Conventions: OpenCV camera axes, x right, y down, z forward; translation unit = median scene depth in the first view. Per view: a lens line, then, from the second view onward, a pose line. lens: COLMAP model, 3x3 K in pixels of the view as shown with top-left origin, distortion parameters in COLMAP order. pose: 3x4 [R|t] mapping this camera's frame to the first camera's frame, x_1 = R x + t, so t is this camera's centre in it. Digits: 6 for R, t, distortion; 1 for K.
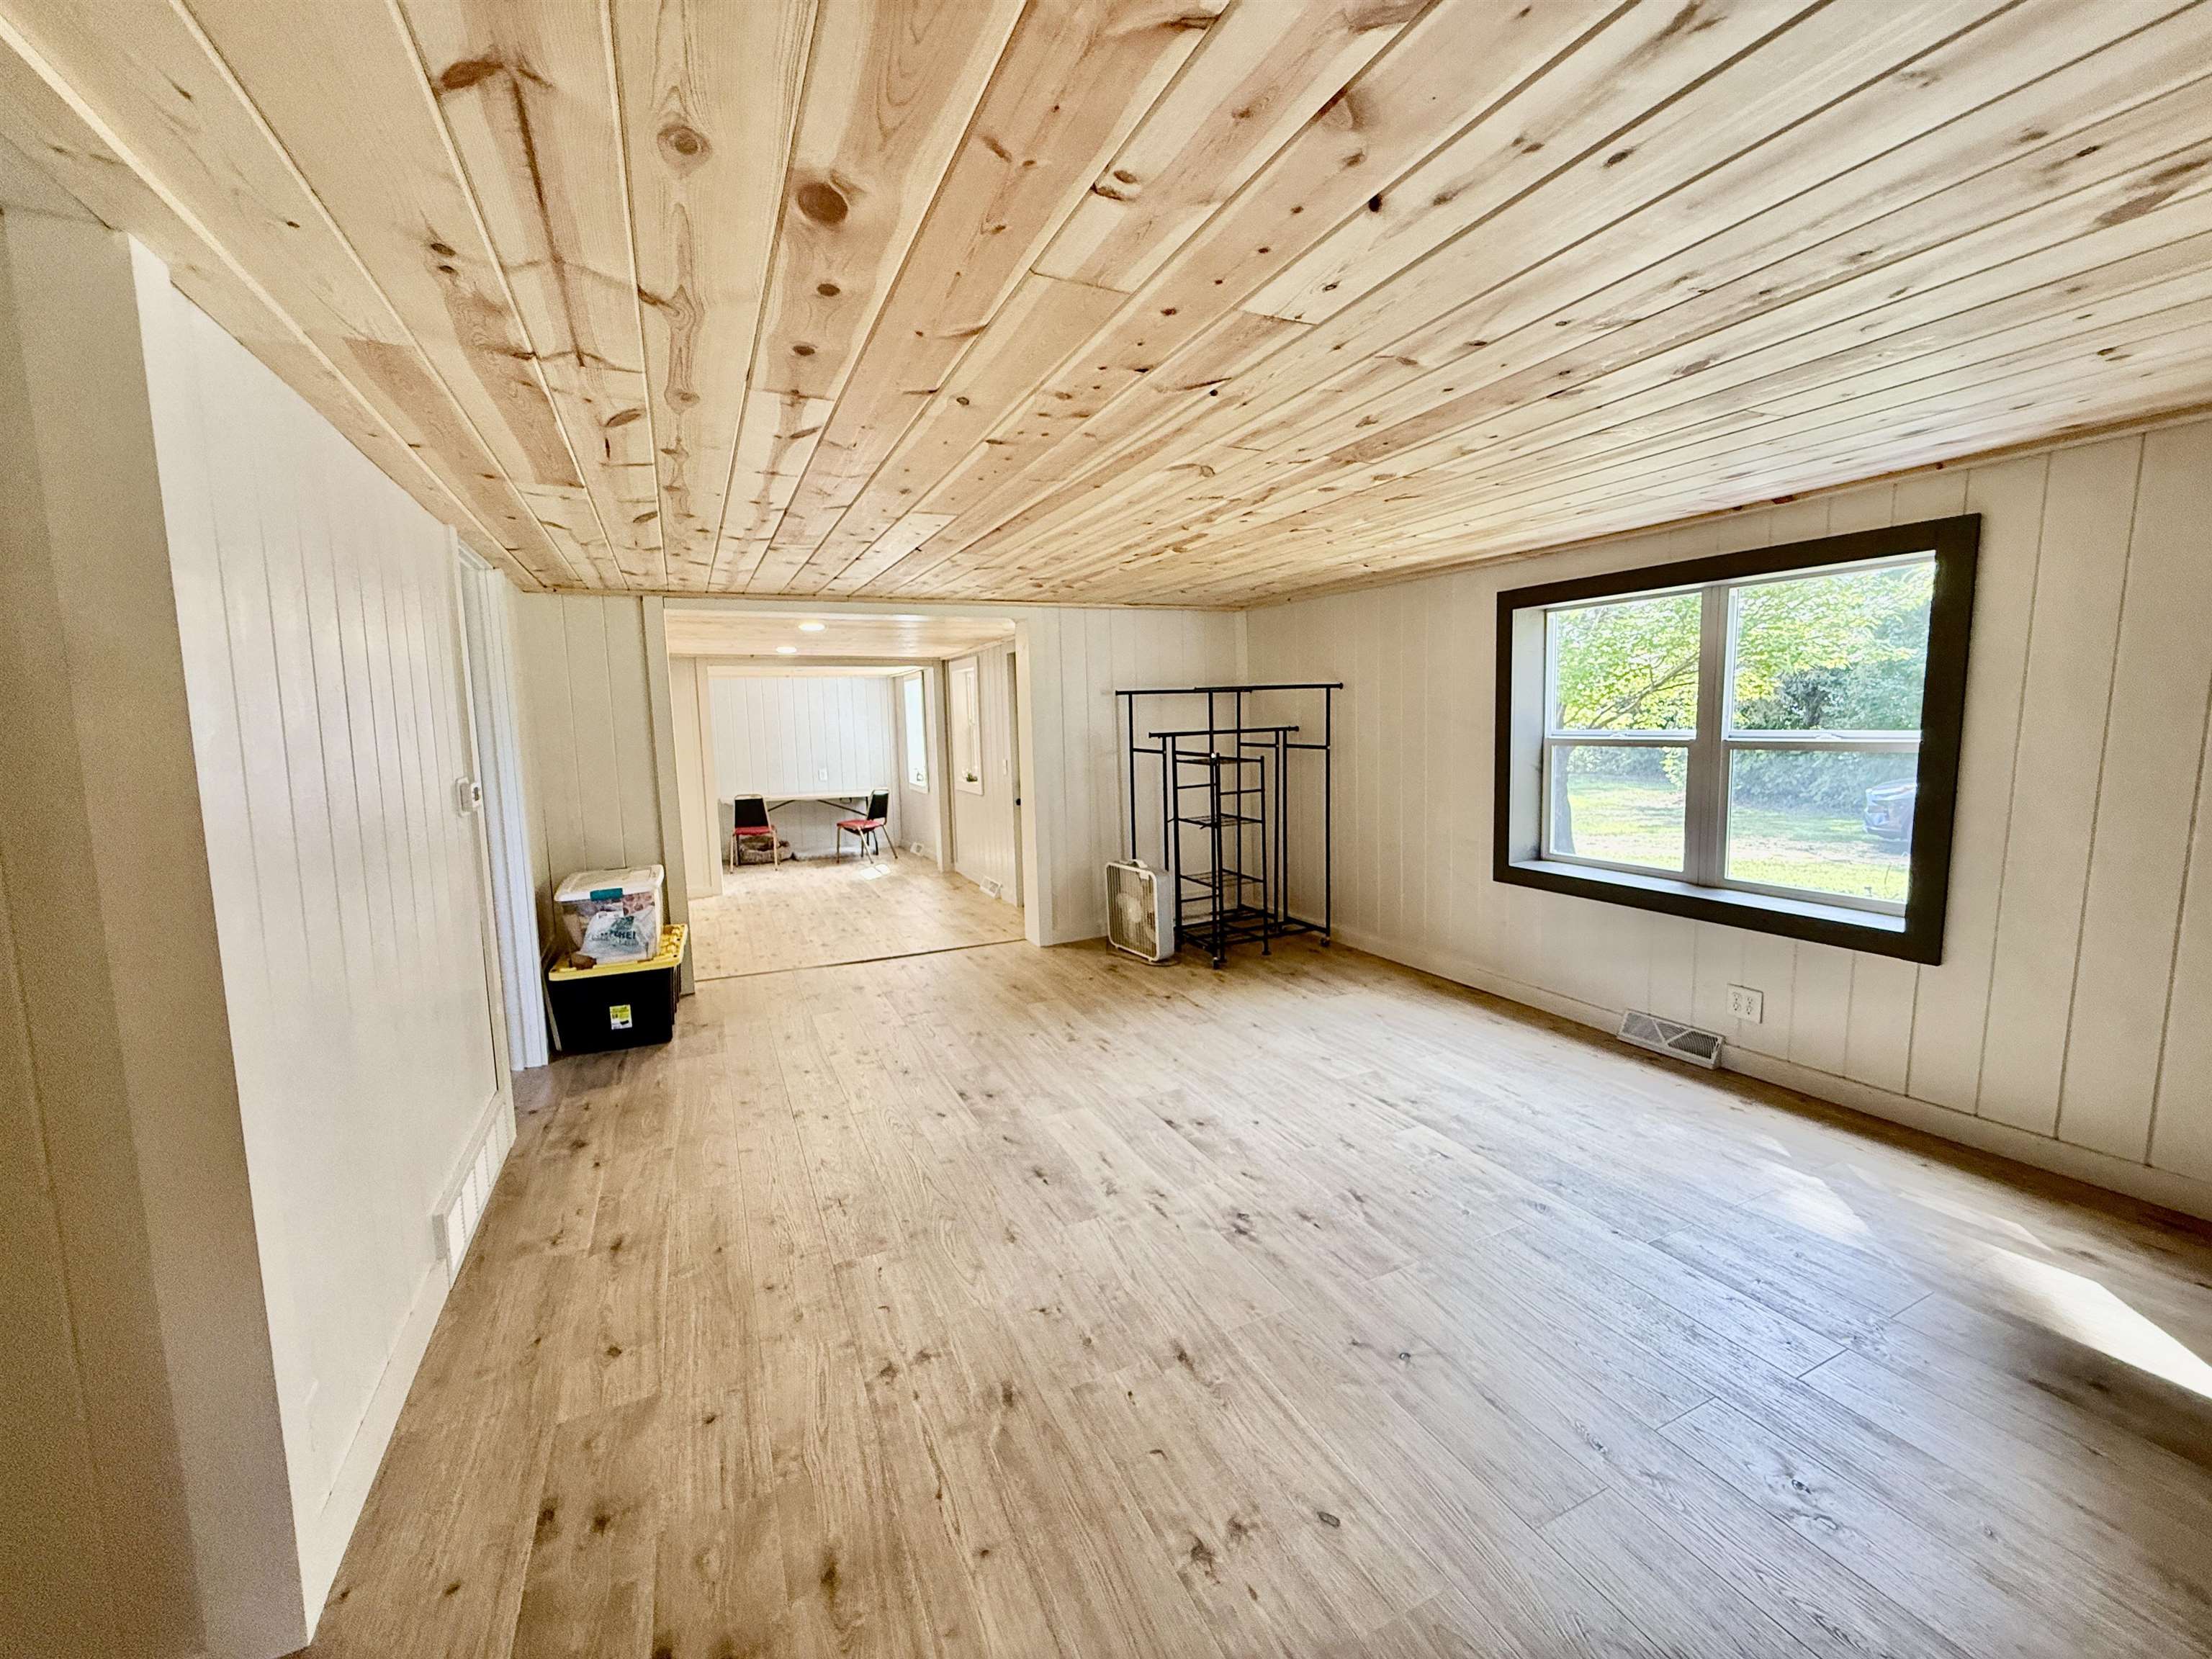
lens RADIAL K [[880.3, 0, 1105.1], [0, 880.3, 826.6], [0, 0, 1]] dist [-0.002822, 0.000351]
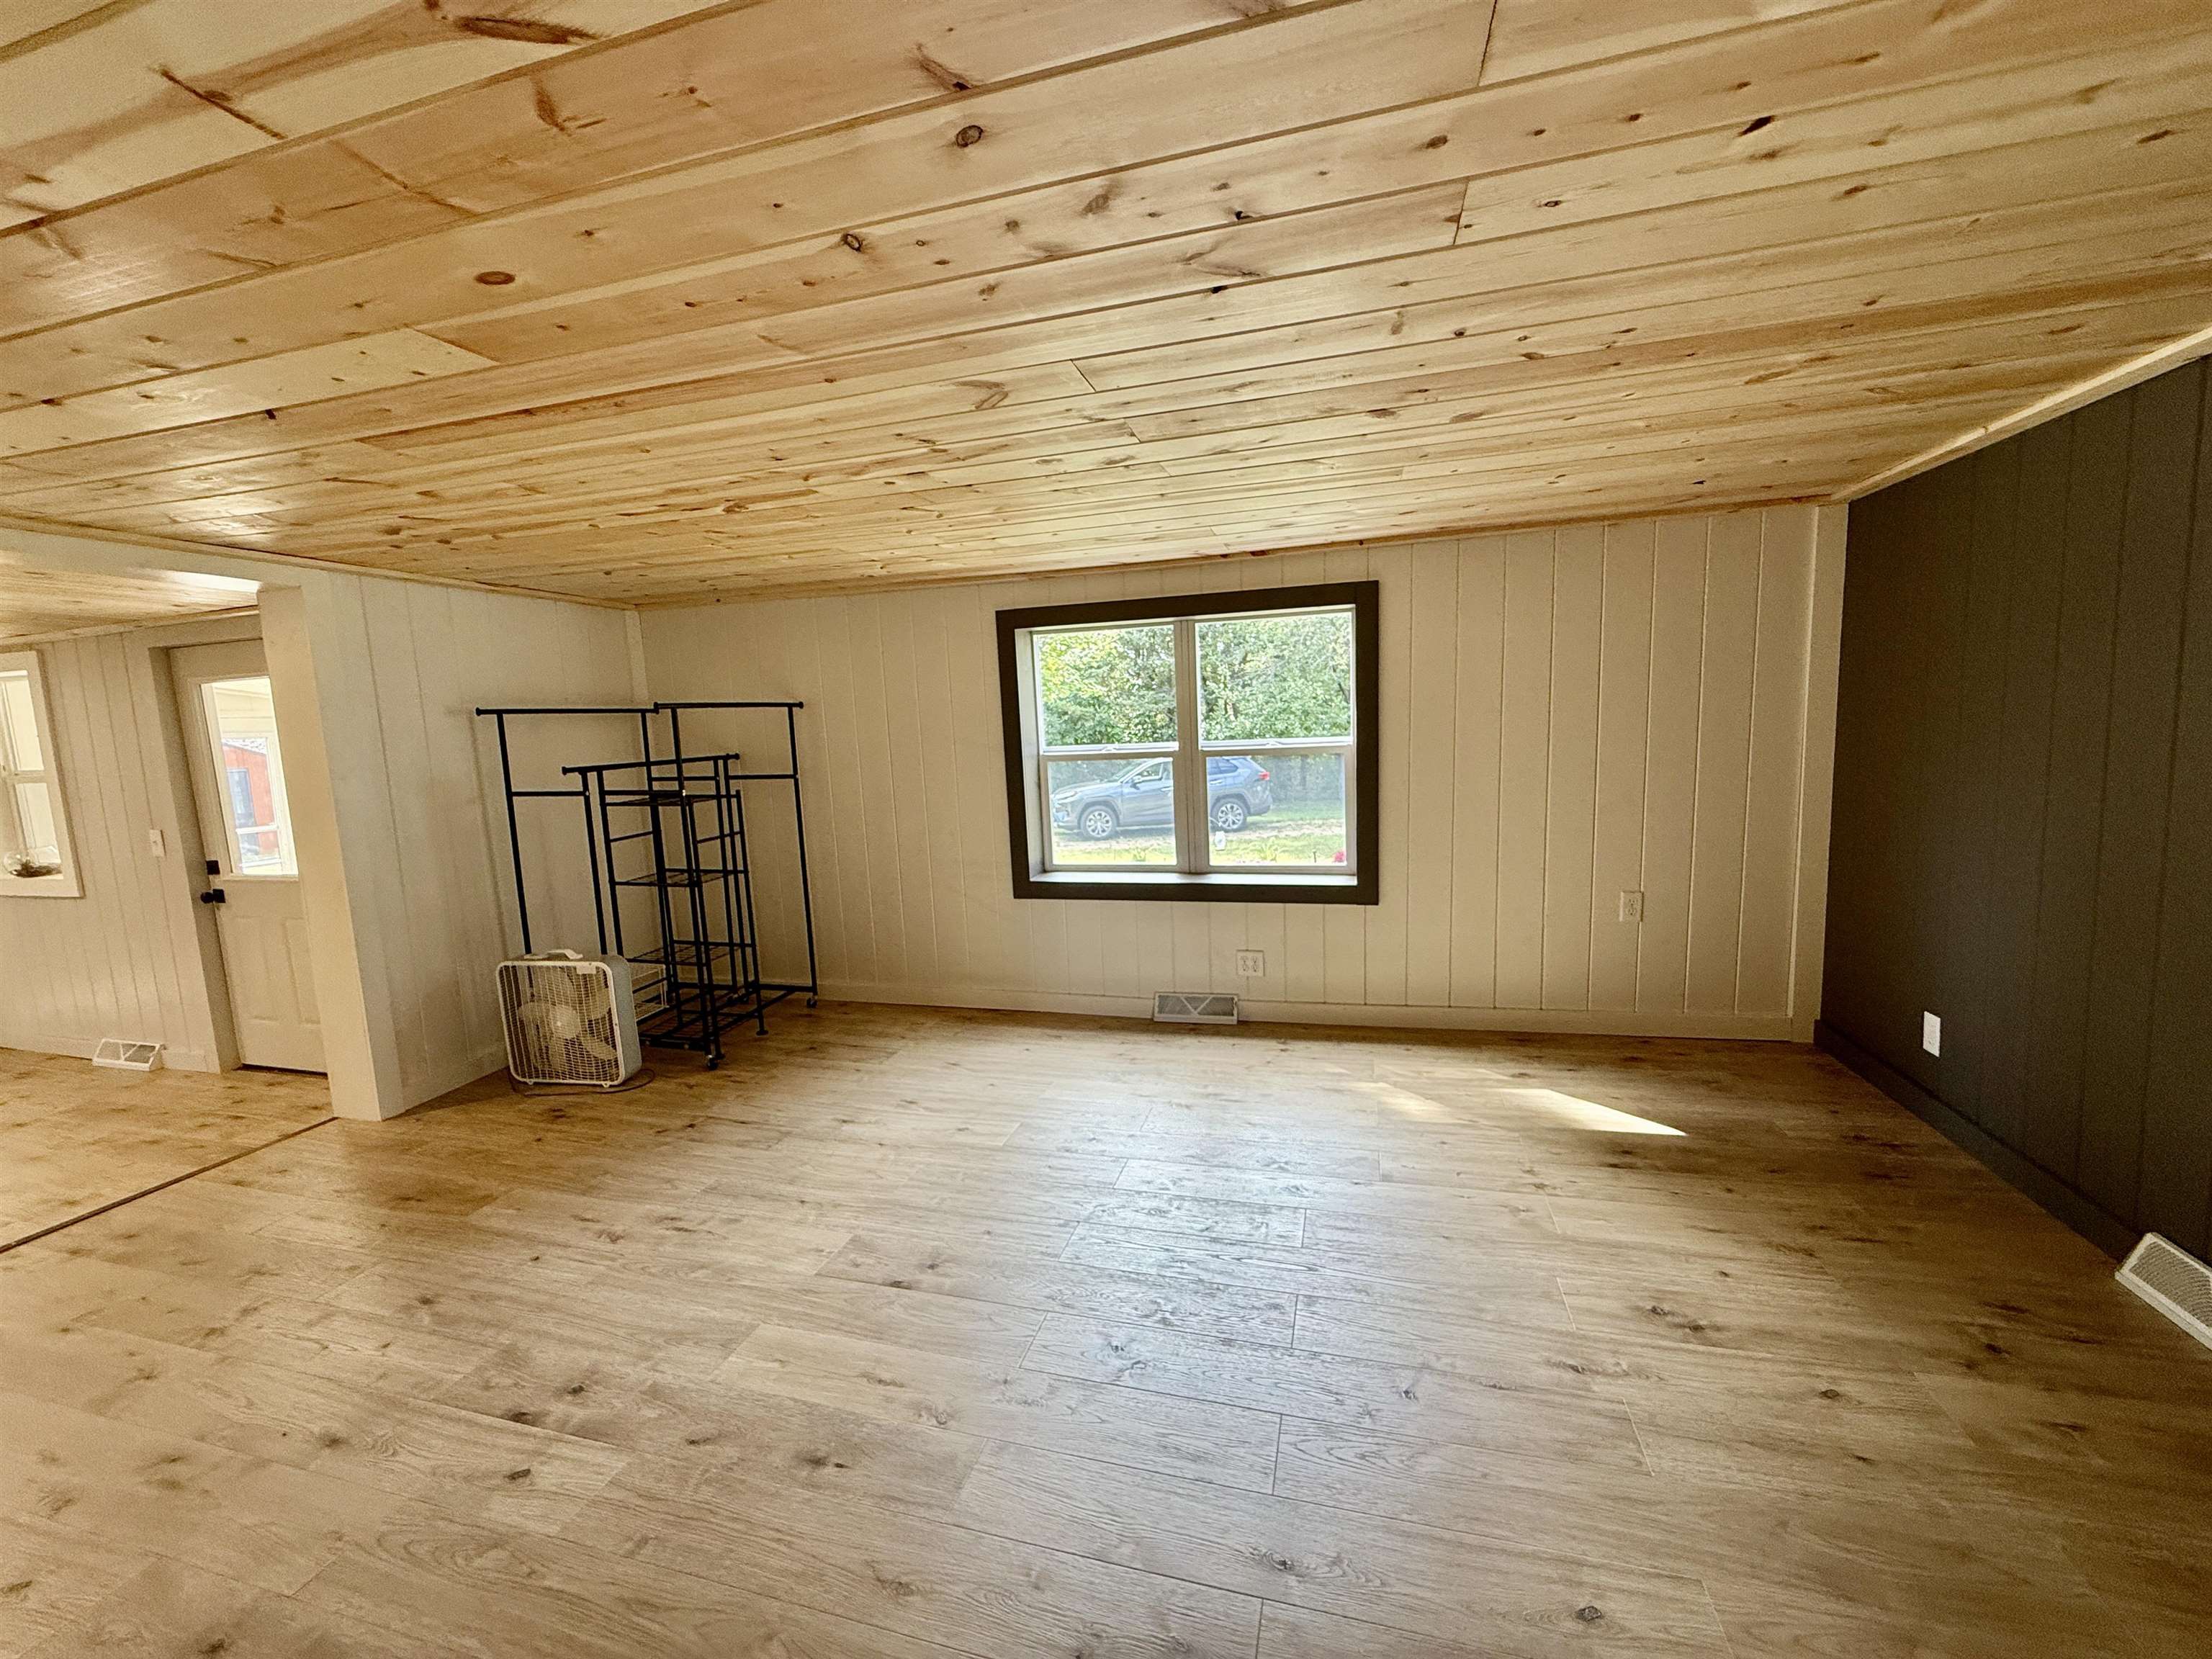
lens RADIAL K [[880.3, 0, 1103.9], [0, 880.3, 825.7], [0, 0, 1]] dist [-0.002822, 0.000351]
pose [[0.657584, -0.088390, 0.748178, -0.239088], [0.117261, 0.992999, 0.014251, -0.023603], [-0.744200, 0.078361, 0.663345, 0.262013]]
